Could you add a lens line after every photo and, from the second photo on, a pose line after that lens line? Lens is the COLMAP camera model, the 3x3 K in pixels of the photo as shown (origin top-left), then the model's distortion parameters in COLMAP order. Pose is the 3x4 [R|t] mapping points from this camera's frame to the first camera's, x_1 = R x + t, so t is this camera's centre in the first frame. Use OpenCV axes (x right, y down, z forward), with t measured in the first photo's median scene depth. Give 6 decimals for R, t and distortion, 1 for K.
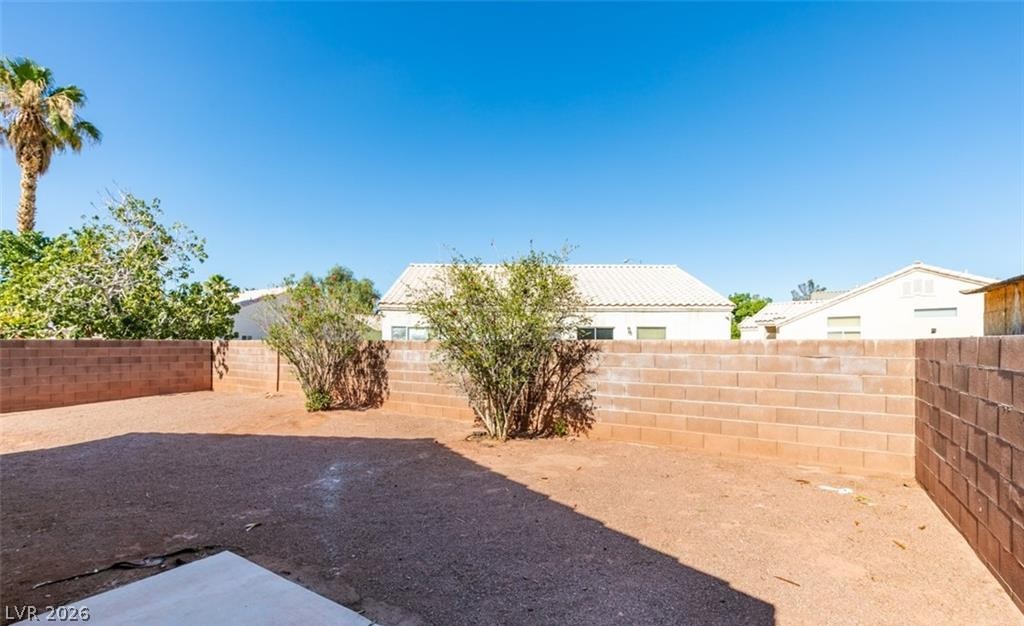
lens RADIAL K [[459.1, 0, 509.5], [0, 459.1, 343.8], [0, 0, 1]] dist [0.000650, -0.001199]
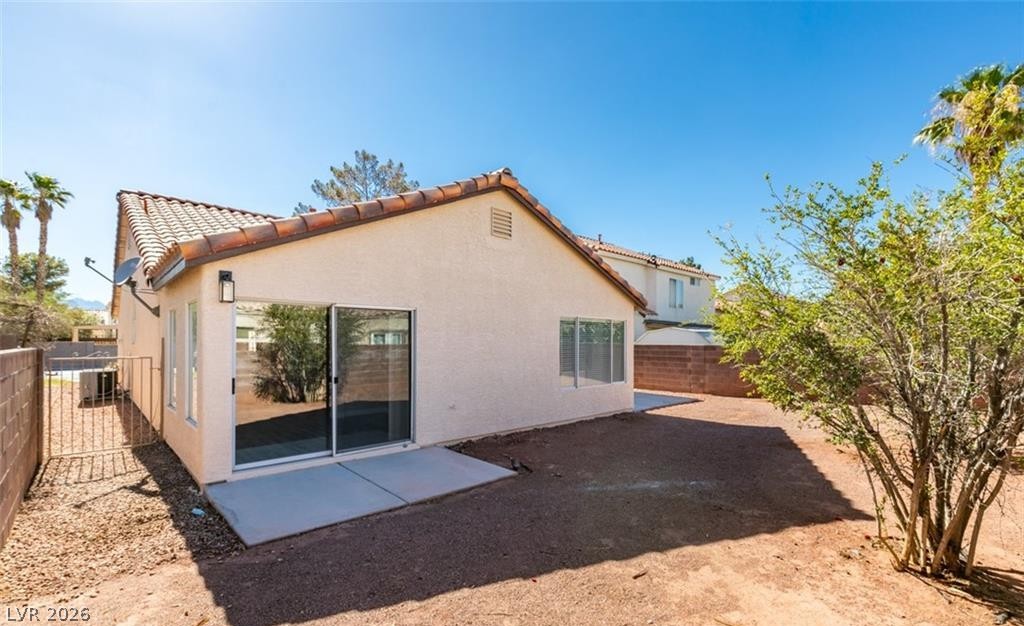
lens RADIAL K [[459.1, 0, 509.5], [0, 459.1, 343.8], [0, 0, 1]] dist [0.000650, -0.001199]
pose [[-0.250884, 0.001666, -0.968016, 0.688690], [-0.008815, 0.999953, 0.004005, -0.026270], [0.967977, 0.009537, -0.250857, 0.905156]]
